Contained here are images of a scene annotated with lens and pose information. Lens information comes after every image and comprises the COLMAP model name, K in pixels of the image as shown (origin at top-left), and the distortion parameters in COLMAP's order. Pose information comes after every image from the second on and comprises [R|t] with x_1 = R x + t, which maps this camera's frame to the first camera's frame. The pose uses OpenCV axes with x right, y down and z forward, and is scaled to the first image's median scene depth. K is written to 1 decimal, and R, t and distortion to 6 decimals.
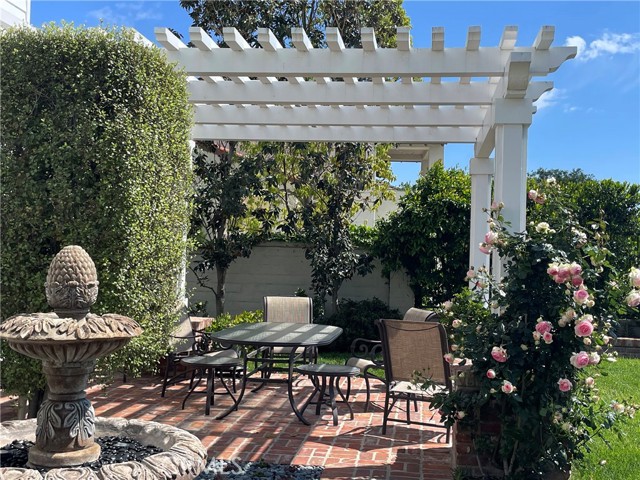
lens RADIAL K [[795.6, 0, 321.0], [0, 795.6, 237.9], [0, 0, 1]] dist [0.058559, 0.000000]
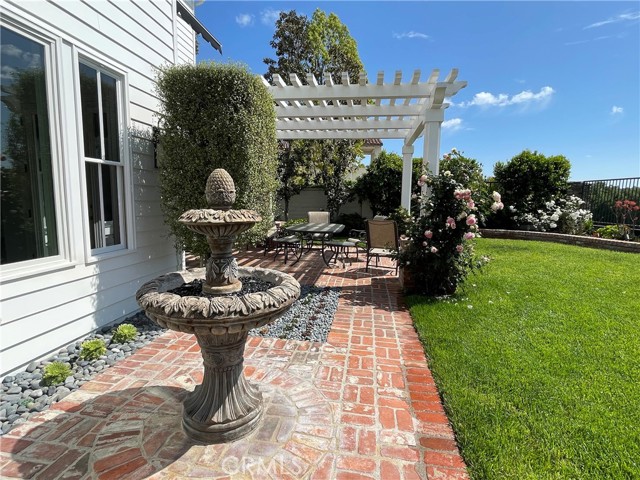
lens RADIAL K [[335.9, 0, 320.1], [0, 335.9, 243.3], [0, 0, 1]] dist [-0.026694, -0.000503]
pose [[0.999766, -0.011003, -0.018641, -0.032187], [0.013815, 0.987320, 0.158137, 0.021295], [0.016665, -0.158358, 0.987241, 0.104164]]
